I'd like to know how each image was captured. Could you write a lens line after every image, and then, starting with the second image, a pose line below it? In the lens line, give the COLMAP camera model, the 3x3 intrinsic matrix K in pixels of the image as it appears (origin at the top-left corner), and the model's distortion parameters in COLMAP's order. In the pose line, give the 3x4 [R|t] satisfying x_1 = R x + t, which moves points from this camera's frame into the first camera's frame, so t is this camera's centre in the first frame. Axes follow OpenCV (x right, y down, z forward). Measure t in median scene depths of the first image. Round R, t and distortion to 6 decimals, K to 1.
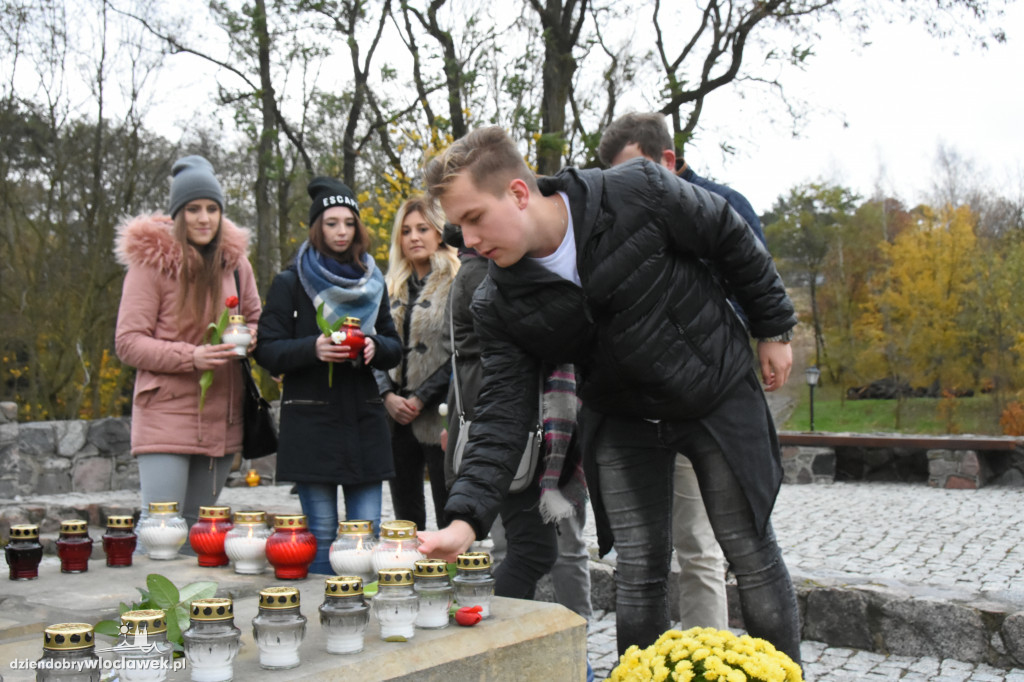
lens RADIAL K [[1159.9, 0, 504.1], [0, 1159.9, 339.7], [0, 0, 1]] dist [-0.054076, 0.022980]
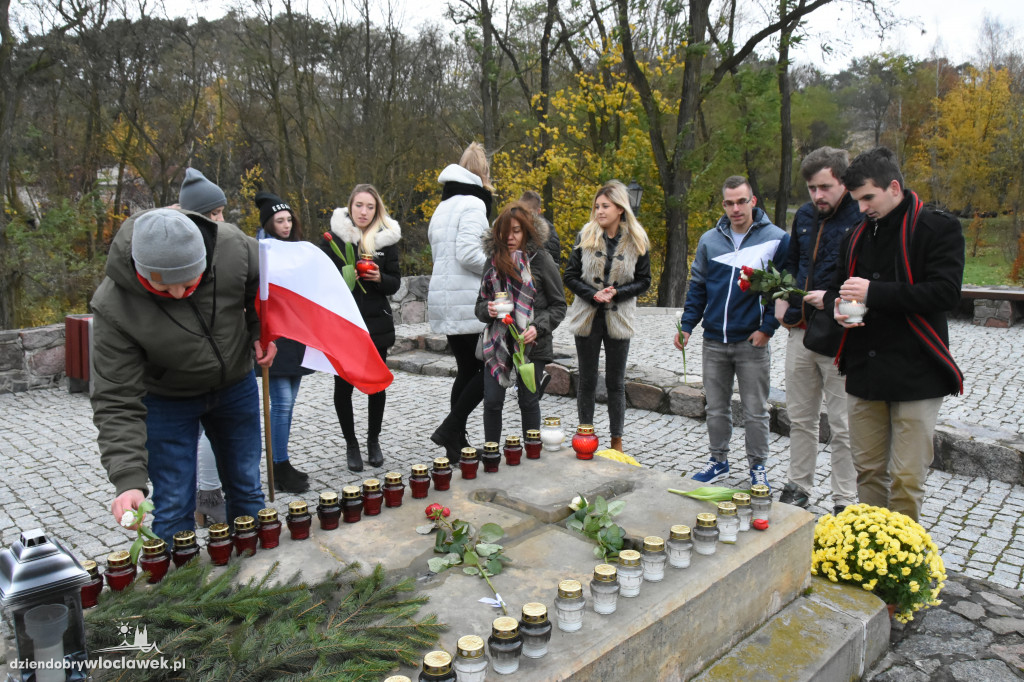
lens RADIAL K [[803.9, 0, 512.8], [0, 803.9, 338.4], [0, 0, 1]] dist [-0.002398, -0.048513]
pose [[0.989268, 0.013000, -0.145530, -0.111044], [0.018767, 0.976478, 0.214800, -0.157703], [0.144899, -0.215226, 0.965755, -0.115500]]
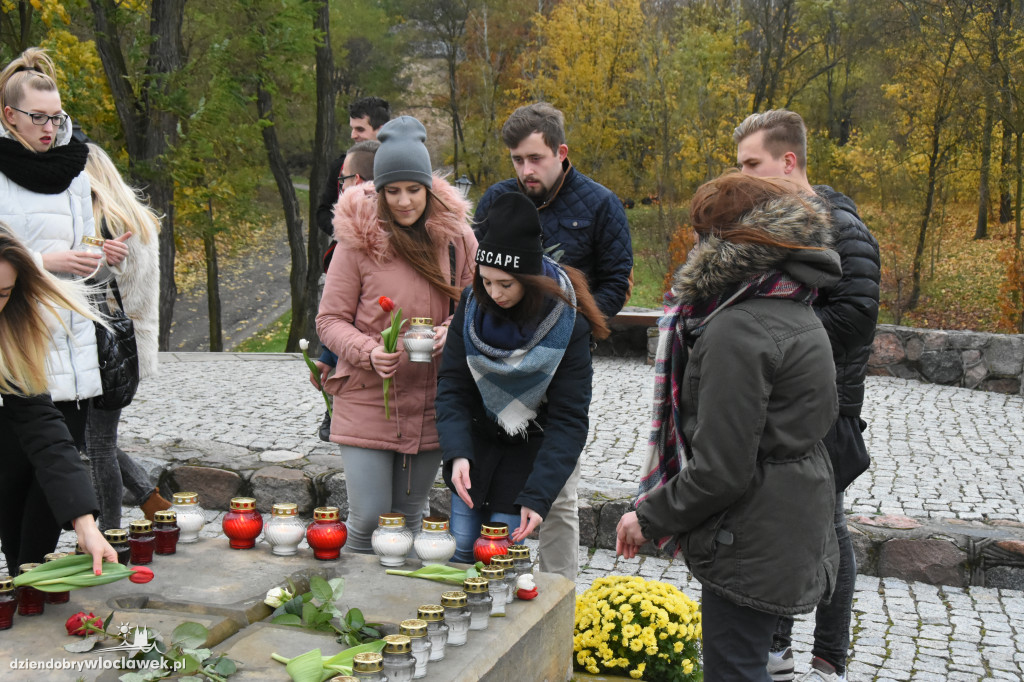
lens RADIAL K [[1528.5, 0, 512.0], [0, 1528.5, 341.0], [0, 0, 1]] dist [0.029571, 0.058409]
pose [[0.946728, -0.010730, 0.321856, -0.302487], [-0.041212, 0.987190, 0.154135, -0.167925], [-0.319387, -0.159188, 0.934158, -0.335450]]
